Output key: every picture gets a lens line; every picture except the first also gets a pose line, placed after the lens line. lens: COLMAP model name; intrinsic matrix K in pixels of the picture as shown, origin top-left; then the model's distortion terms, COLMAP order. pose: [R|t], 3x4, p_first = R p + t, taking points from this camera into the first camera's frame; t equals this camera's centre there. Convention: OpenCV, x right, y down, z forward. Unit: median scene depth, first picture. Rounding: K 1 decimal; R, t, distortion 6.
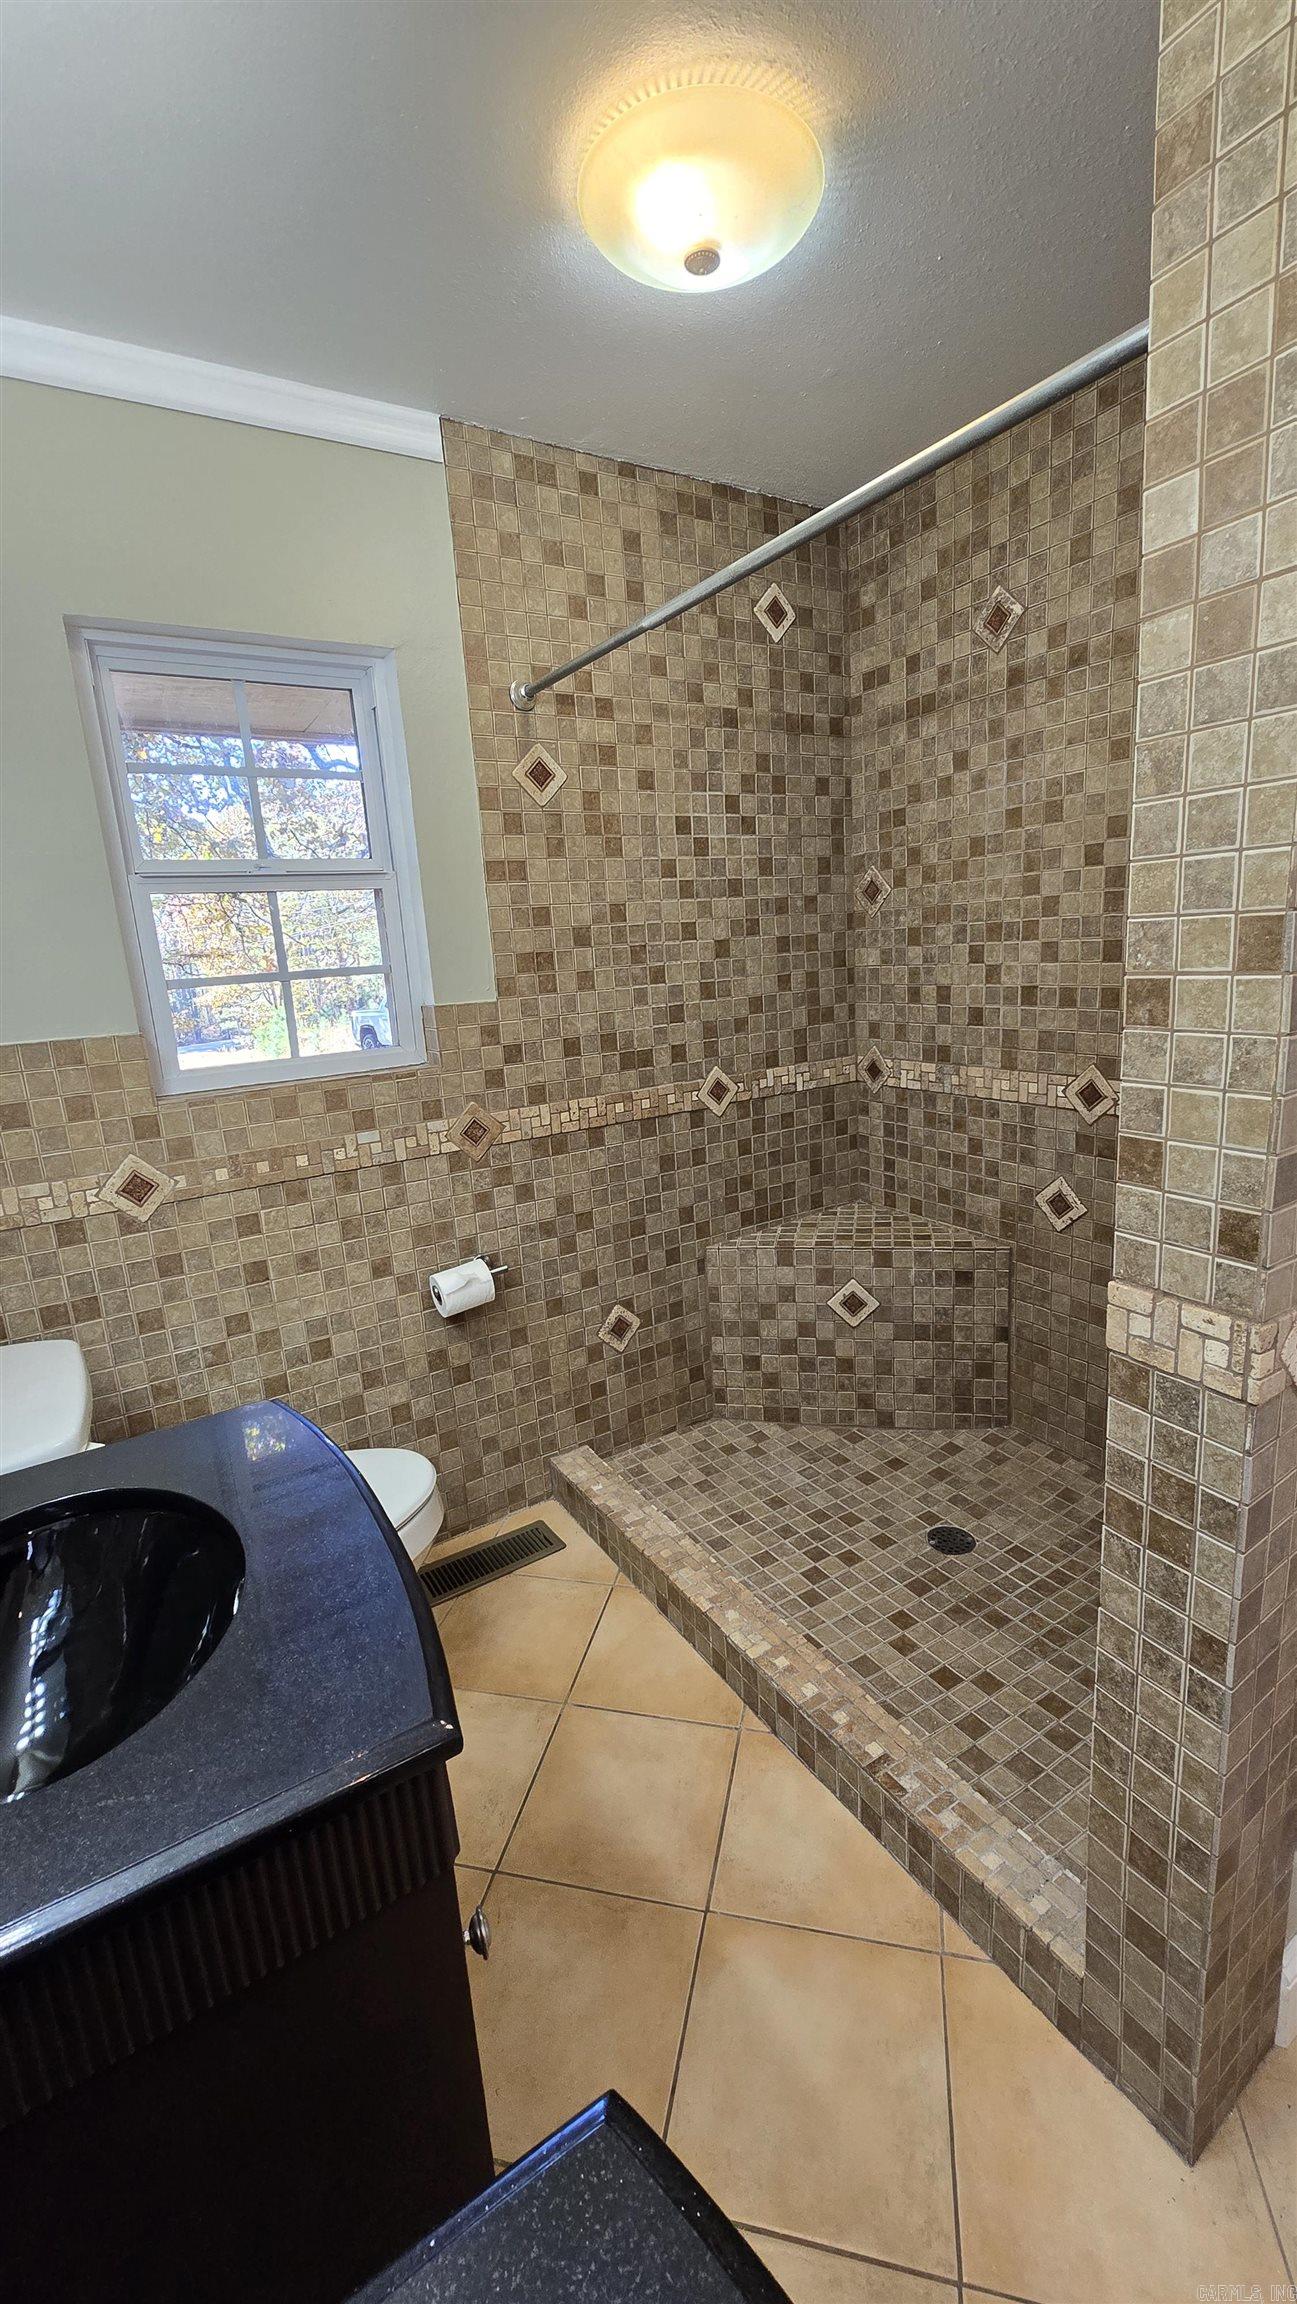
lens RADIAL K [[939.4, 0, 650.9], [0, 939.4, 1149.6], [0, 0, 1]] dist [-0.002977, -0.000523]
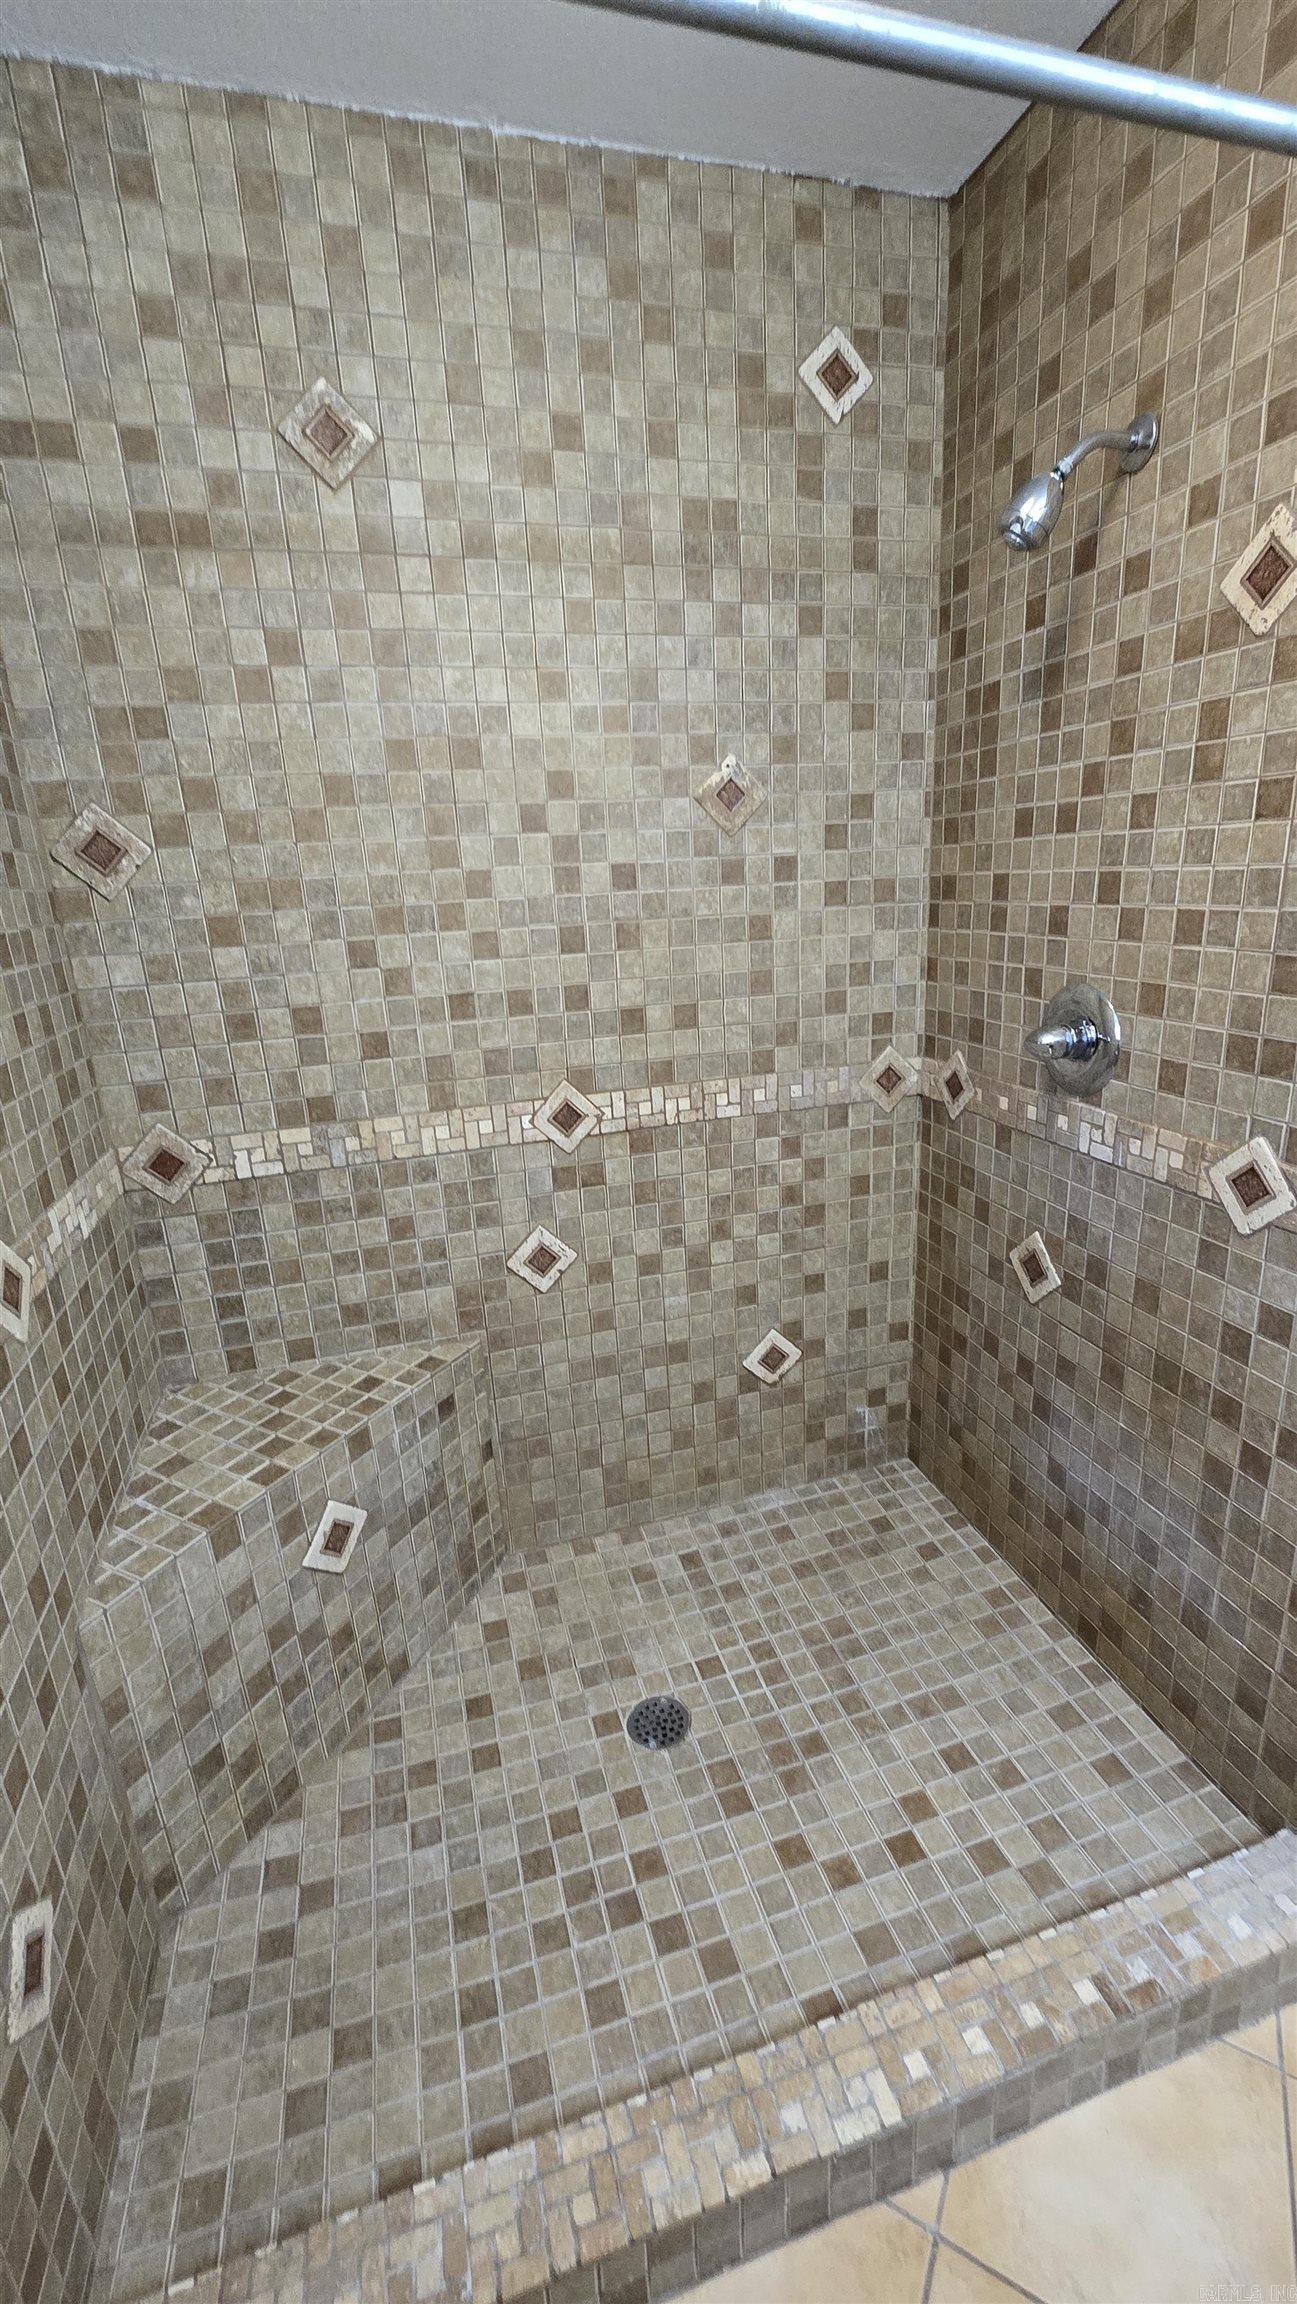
lens RADIAL K [[939.4, 0, 653.7], [0, 939.4, 1151.2], [0, 0, 1]] dist [-0.002977, -0.000523]
pose [[0.266830, -0.222710, 0.937658, -0.263874], [0.241691, 0.957305, 0.158598, -0.131814], [-0.932946, 0.184304, 0.309264, 0.635830]]
